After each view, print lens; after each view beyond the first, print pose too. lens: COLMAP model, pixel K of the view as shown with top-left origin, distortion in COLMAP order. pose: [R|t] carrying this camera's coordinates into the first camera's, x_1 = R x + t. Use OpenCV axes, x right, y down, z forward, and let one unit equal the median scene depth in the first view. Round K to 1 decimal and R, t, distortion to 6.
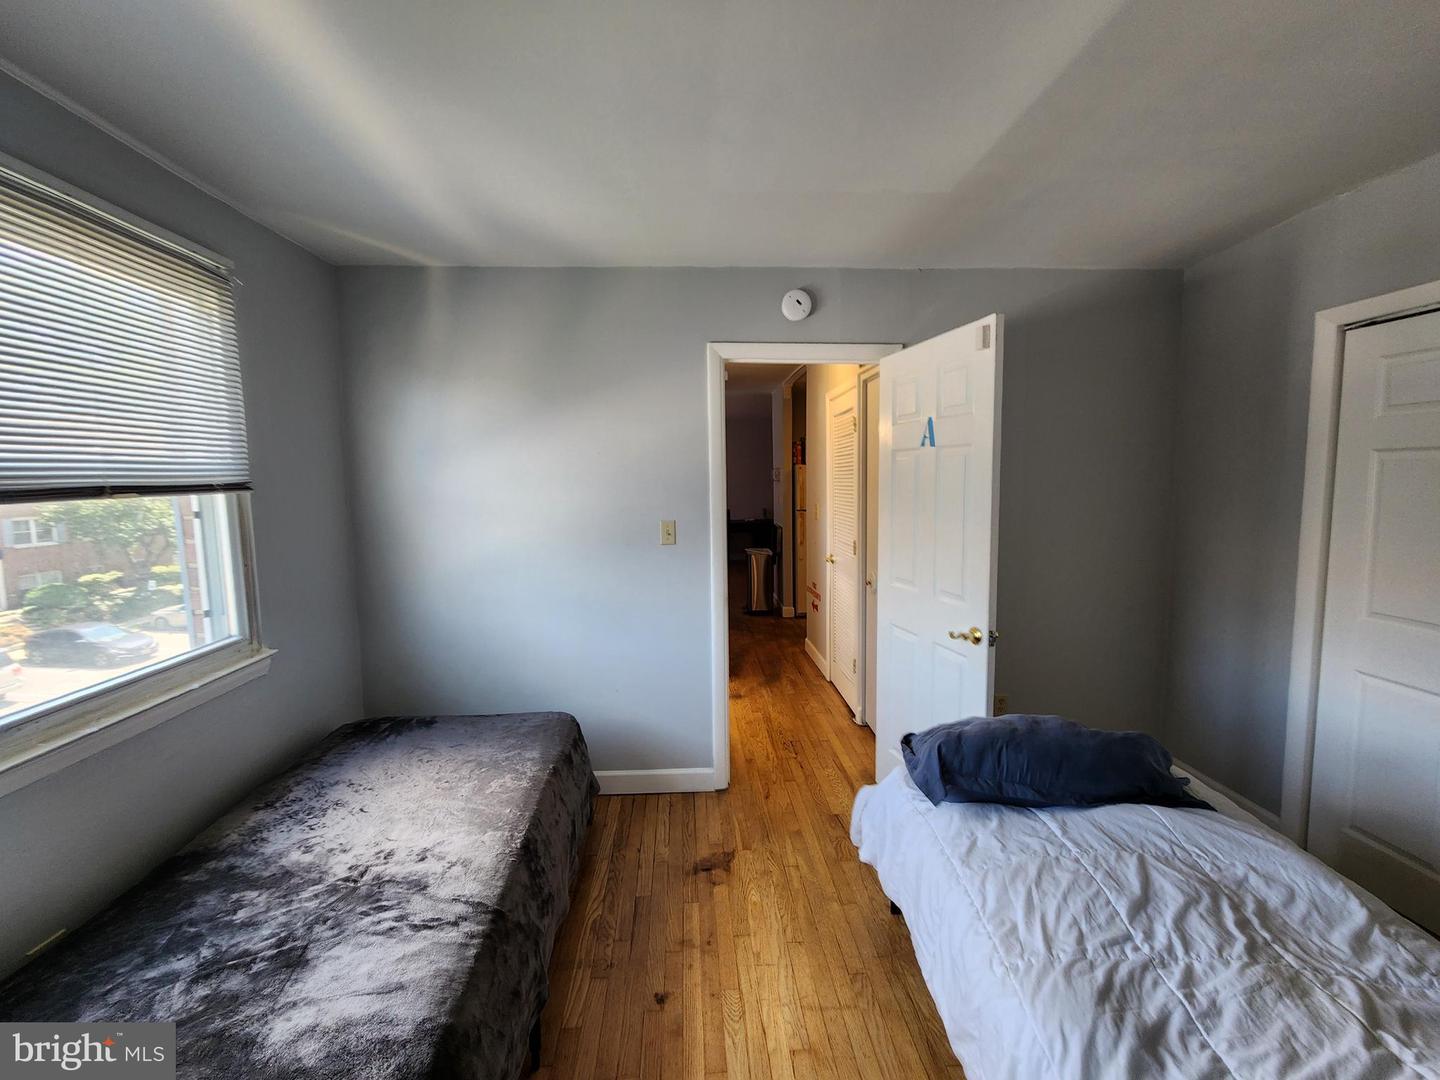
lens RADIAL K [[600.7, 0, 720.0], [0, 600.7, 540.0], [0, 0, 1]] dist [-0.001313, 0.004976]
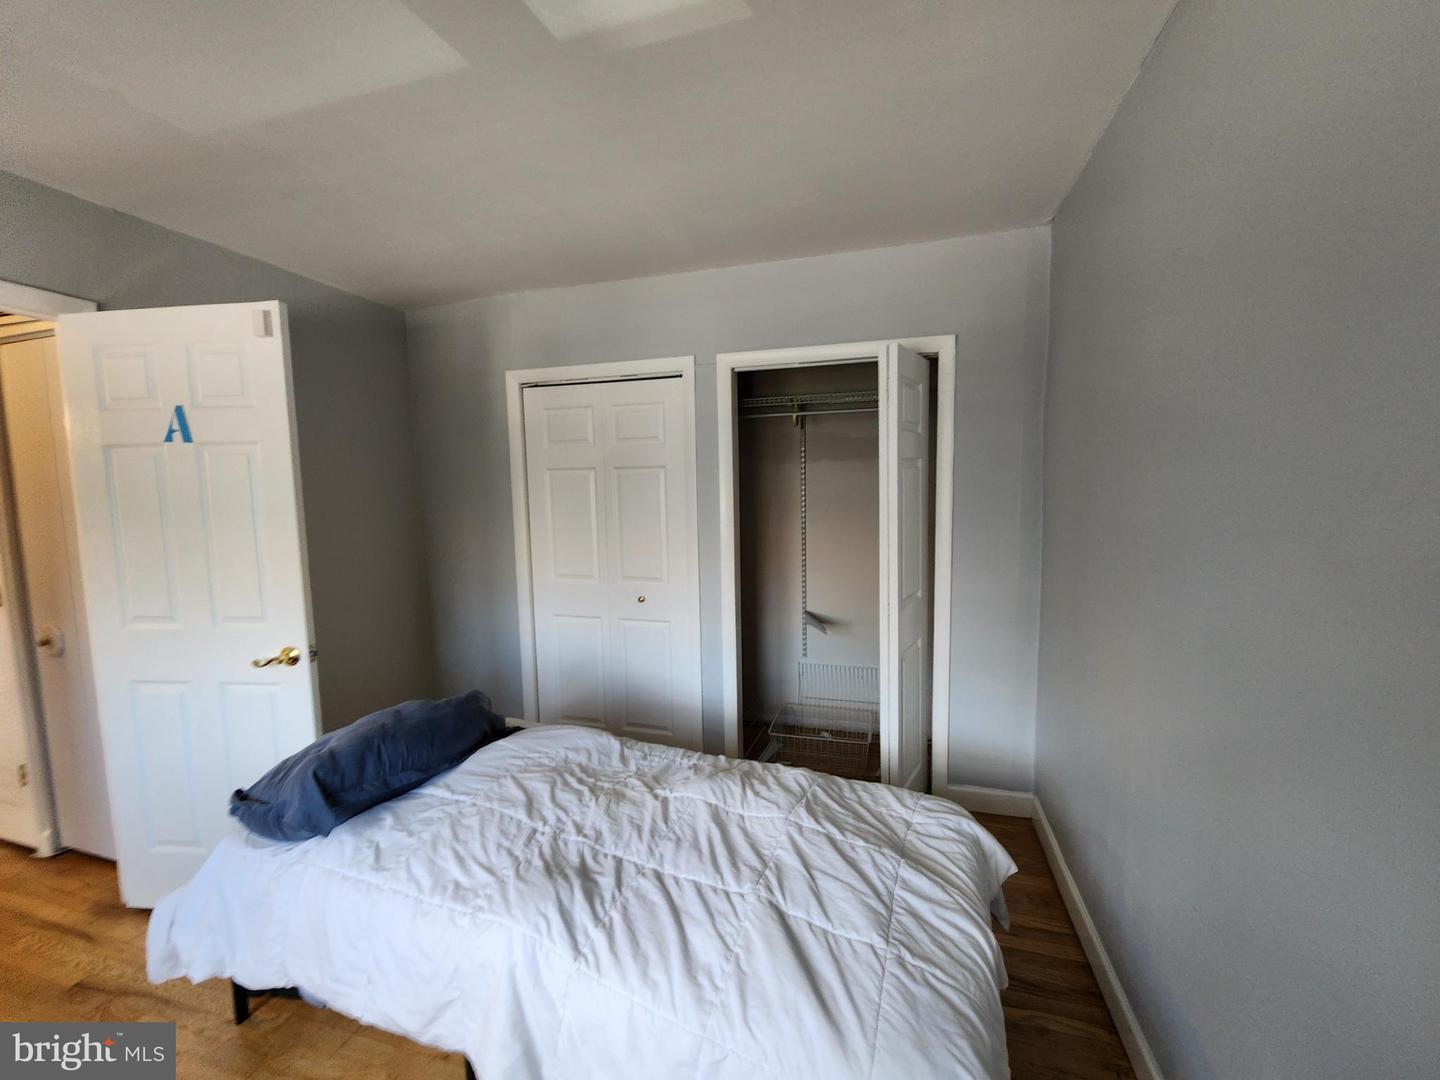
lens RADIAL K [[586.1, 0, 719.1], [0, 586.1, 546.4], [0, 0, 1]] dist [-0.001418, -0.001029]
pose [[0.346845, -0.077603, 0.934707, -0.244480], [0.107191, 0.993321, 0.042694, 0.043049], [-0.931777, 0.085384, 0.352846, 0.121508]]
